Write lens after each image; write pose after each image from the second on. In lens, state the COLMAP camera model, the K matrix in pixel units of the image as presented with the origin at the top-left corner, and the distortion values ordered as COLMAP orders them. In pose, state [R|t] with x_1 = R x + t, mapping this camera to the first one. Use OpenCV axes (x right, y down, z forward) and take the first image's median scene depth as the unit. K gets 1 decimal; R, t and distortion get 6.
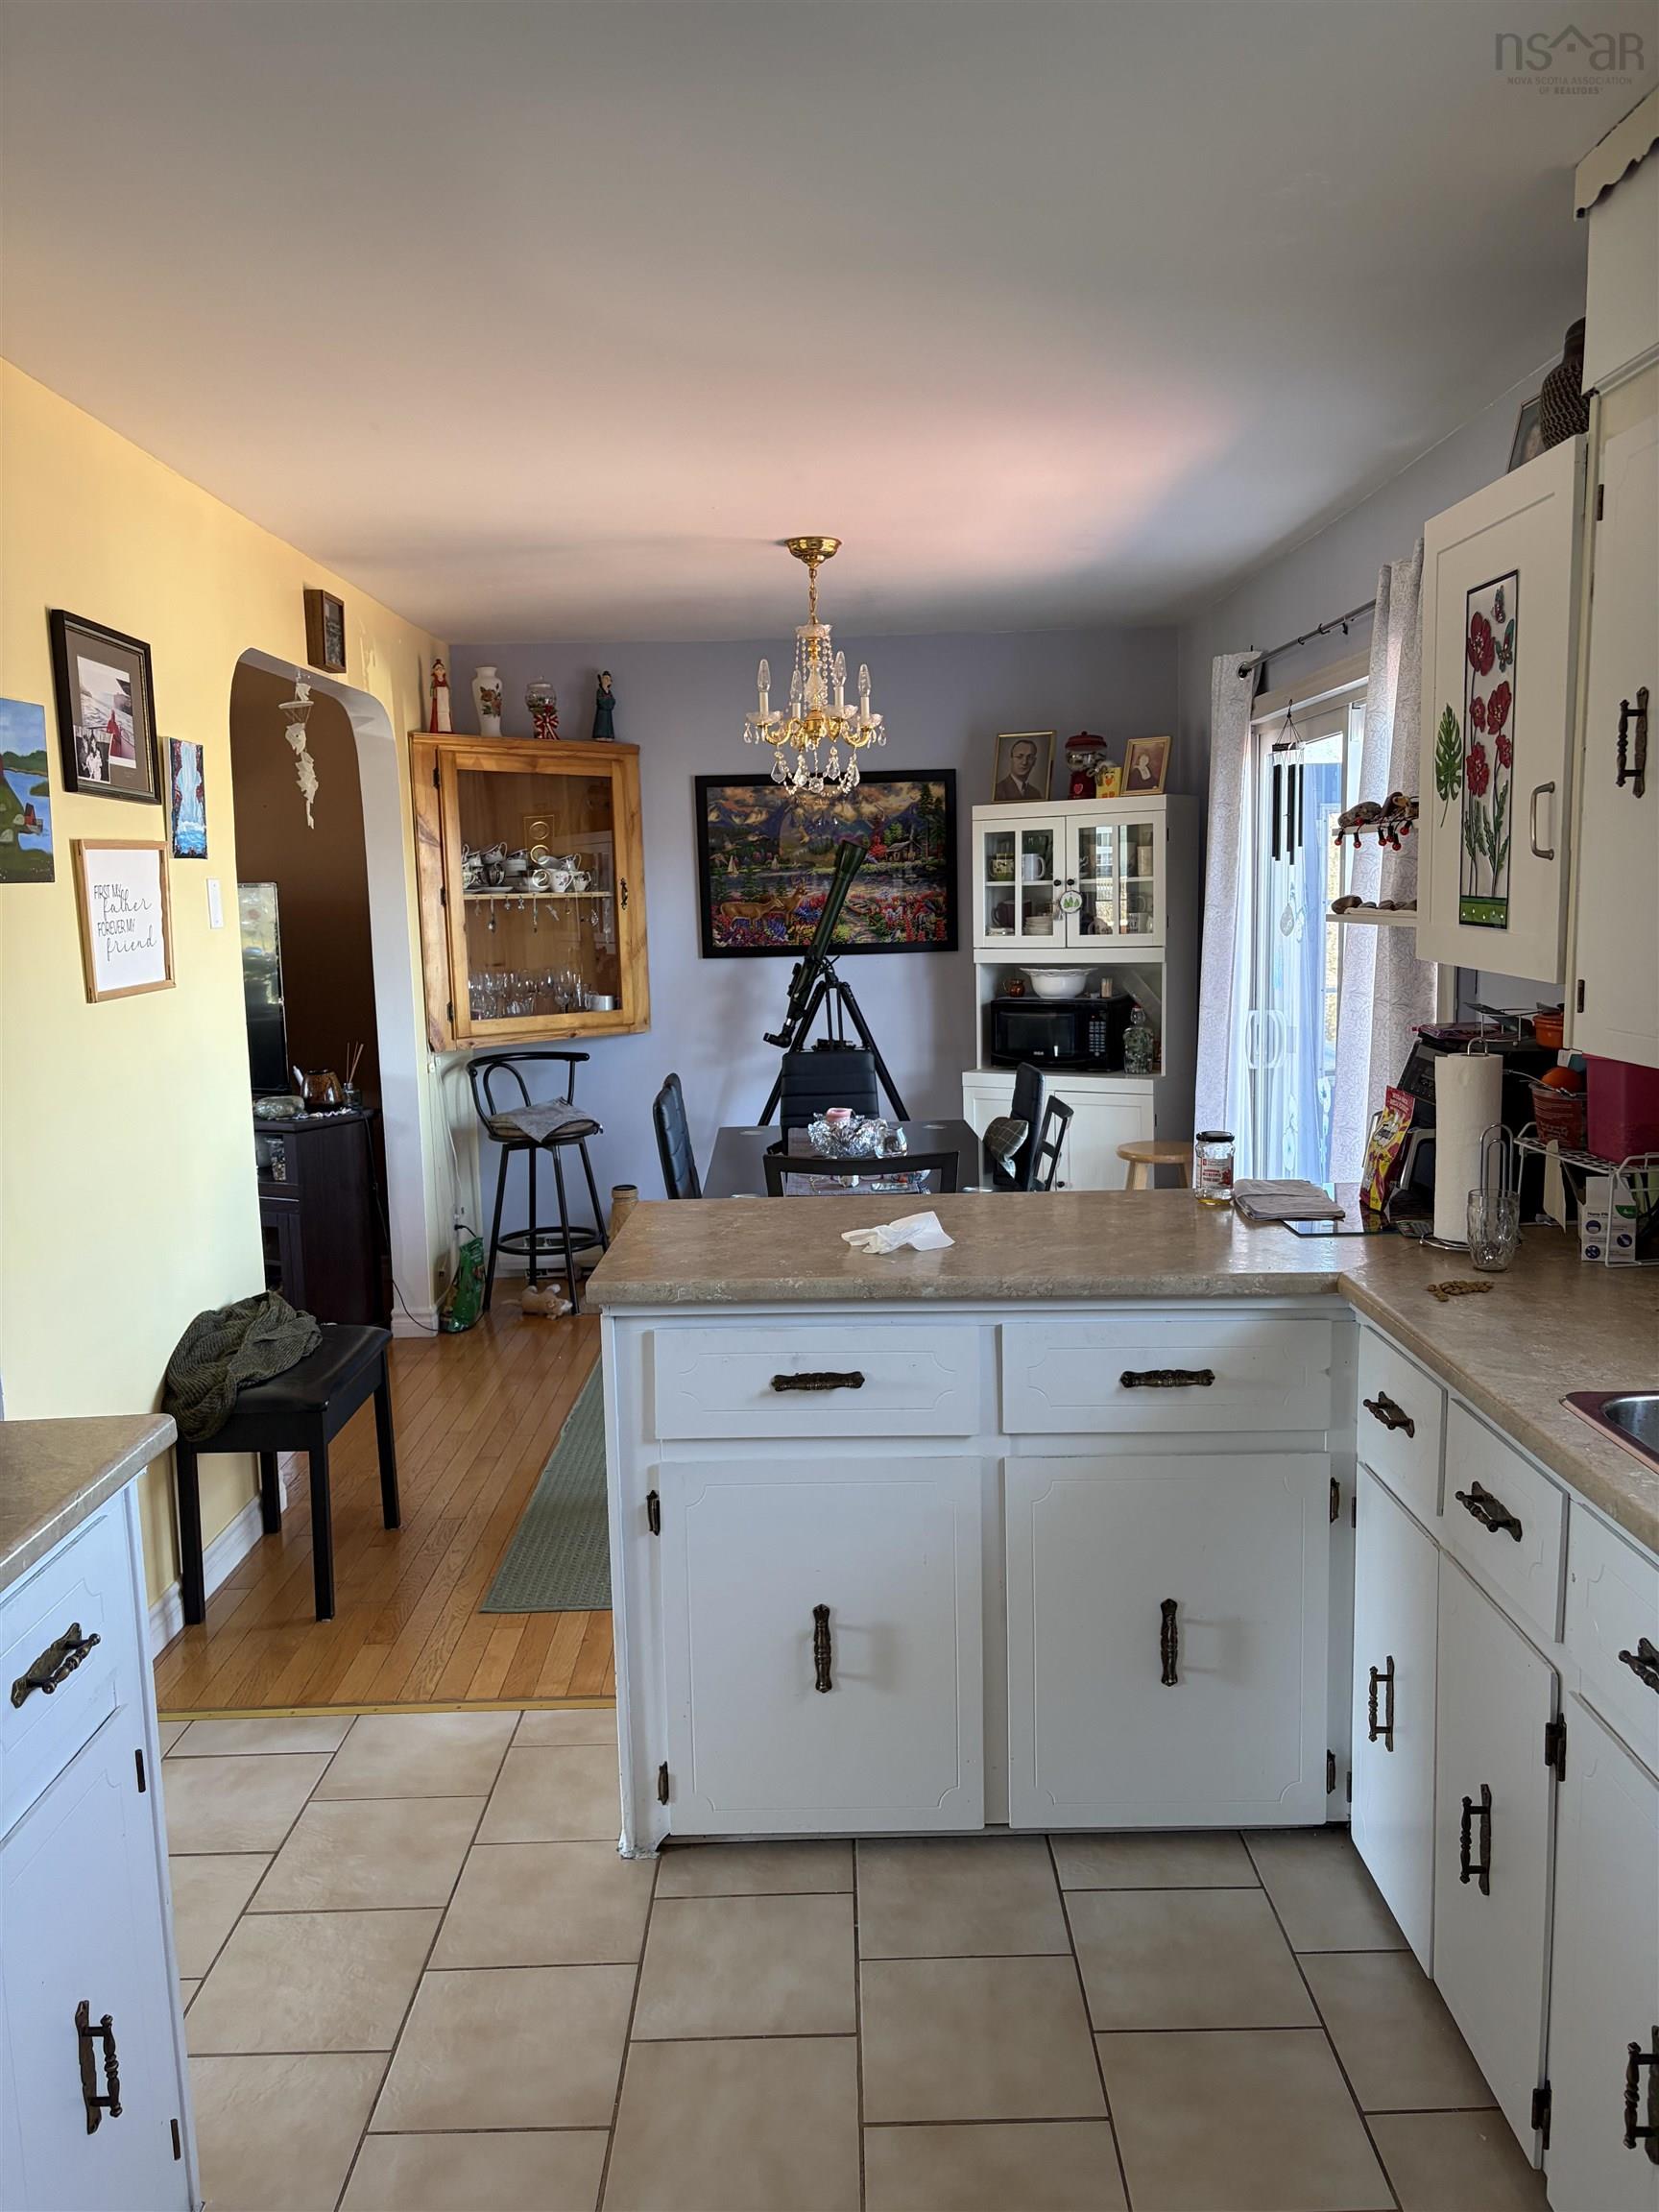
lens RADIAL K [[1708.2, 0, 841.6], [0, 1708.2, 1108.7], [0, 0, 1]] dist [0.050430, -0.047758]
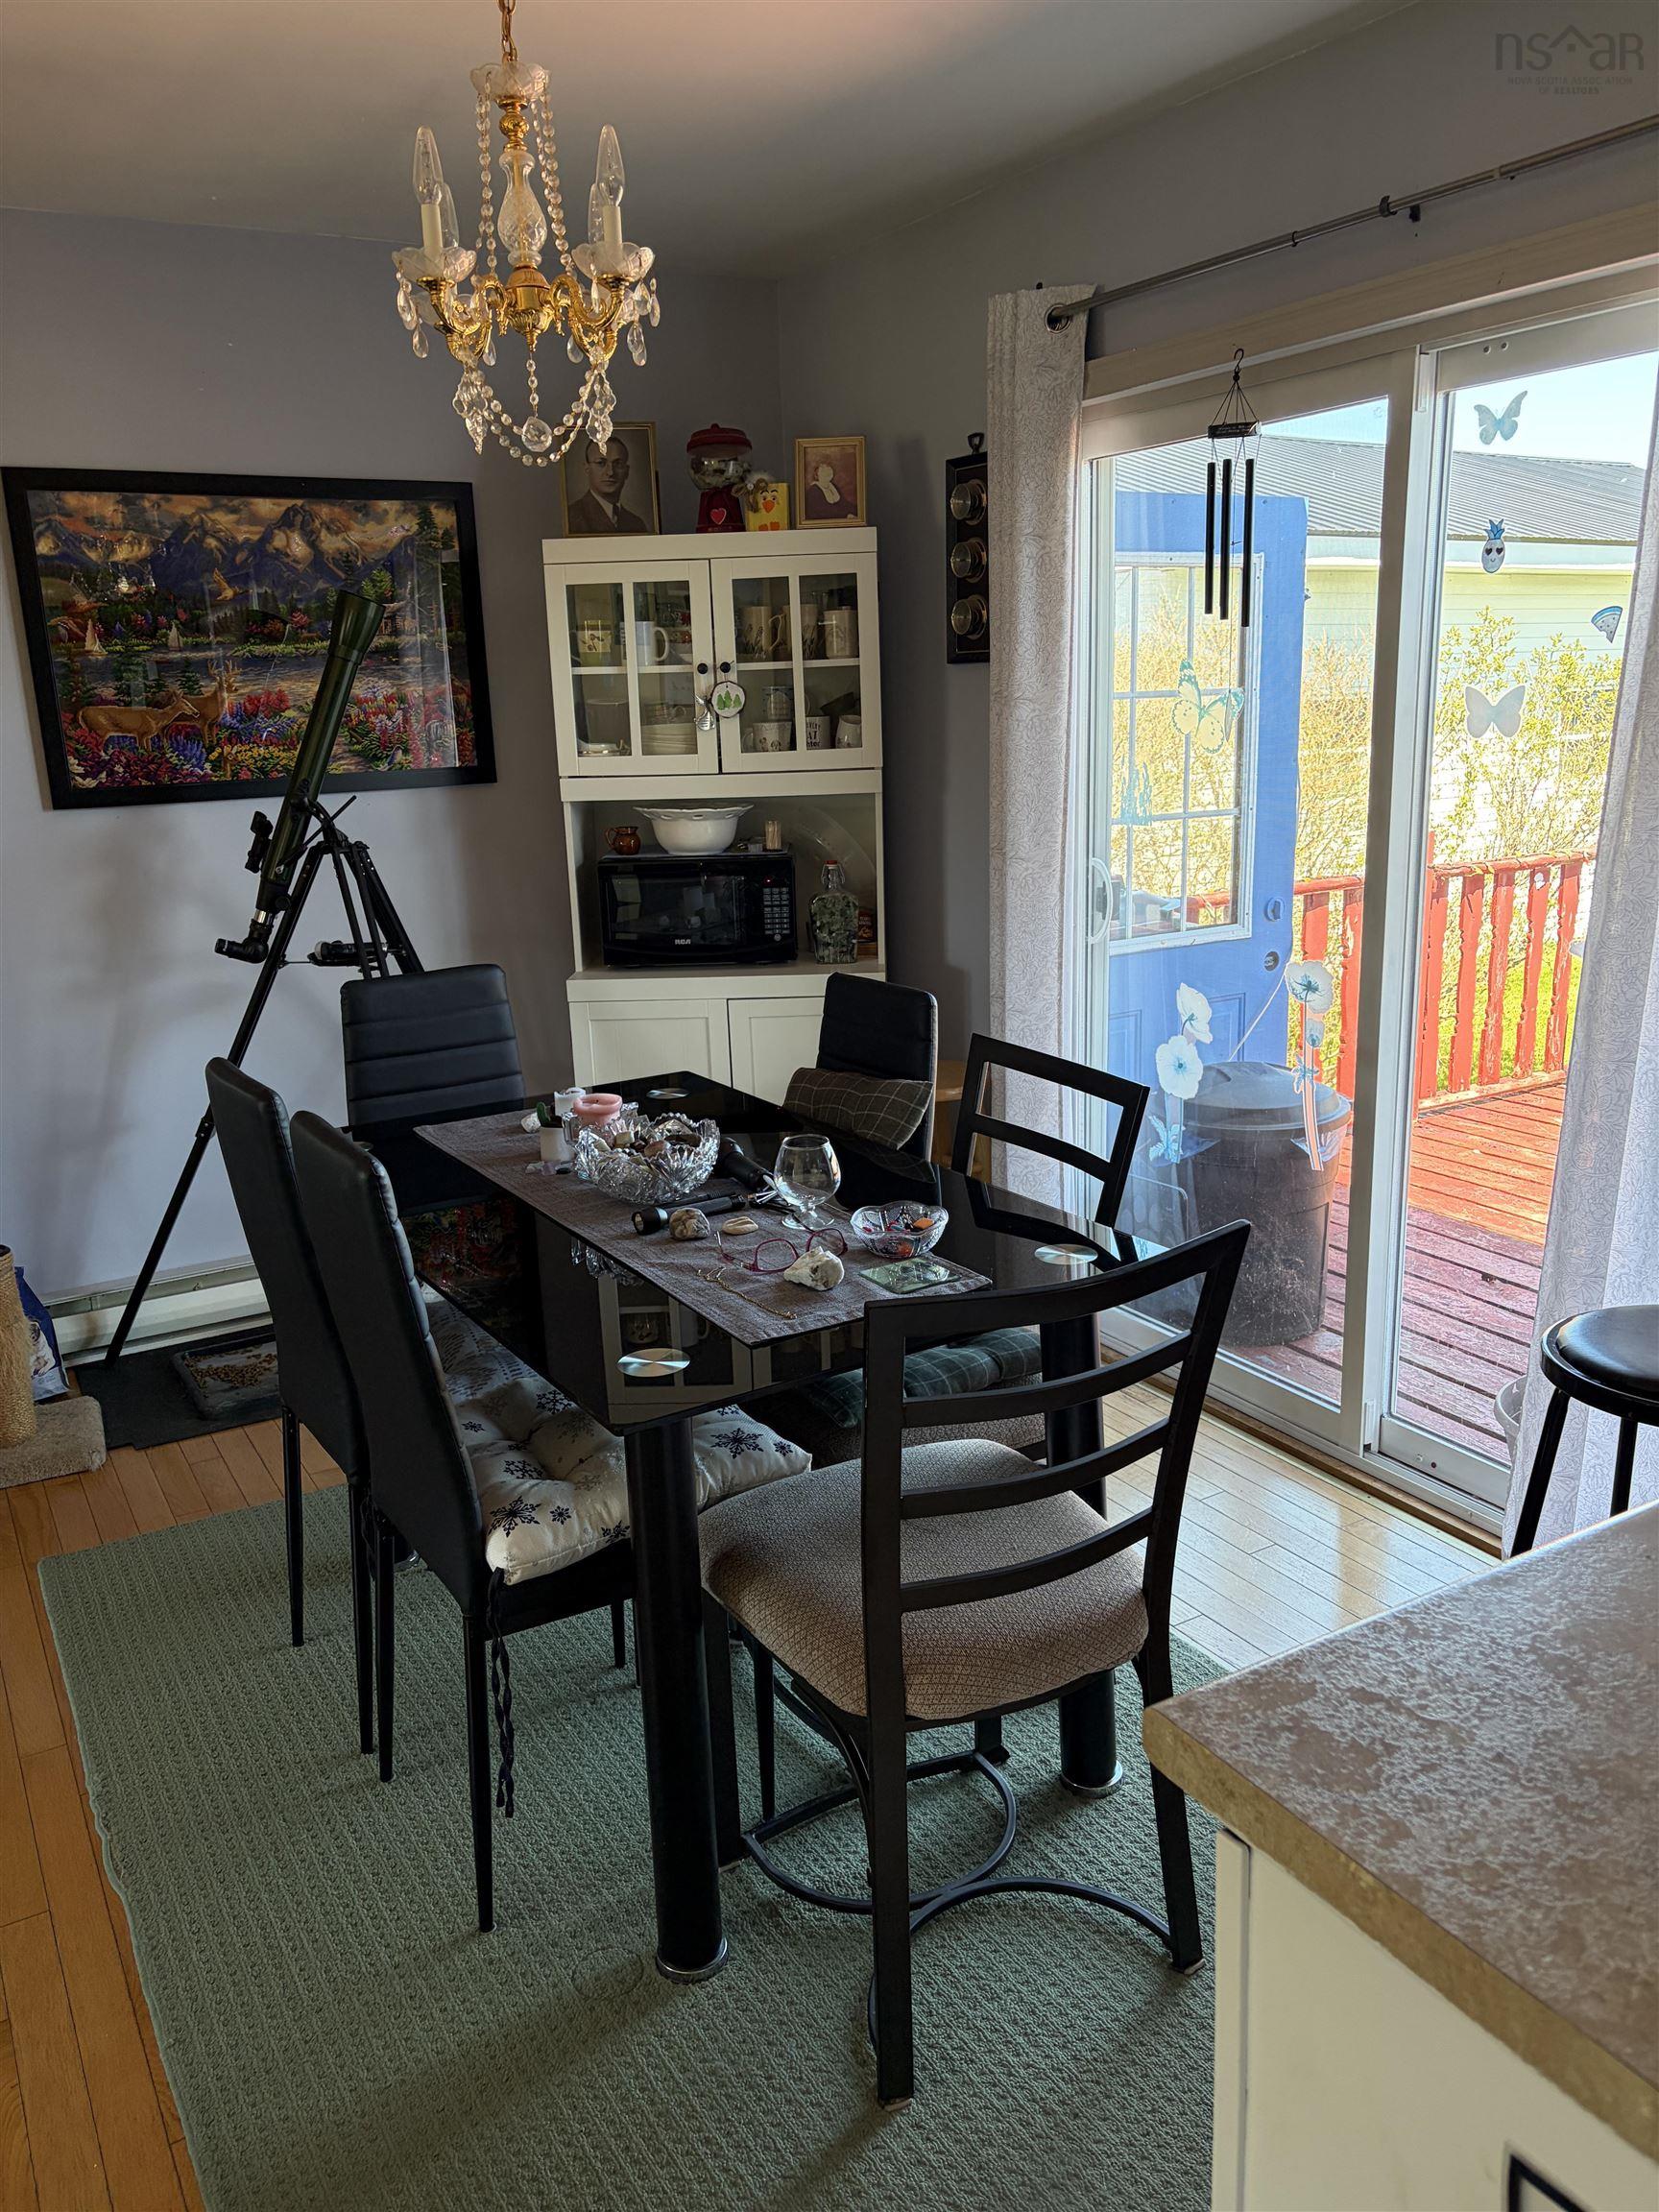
lens RADIAL K [[1708.2, 0, 824.8], [0, 1708.2, 1084.1], [0, 0, 1]] dist [0.050430, -0.047758]
pose [[0.867569, -0.114478, 0.483962, -0.153679], [0.074270, 0.992057, 0.101525, -0.040392], [-0.491741, -0.052136, 0.869180, 0.414860]]
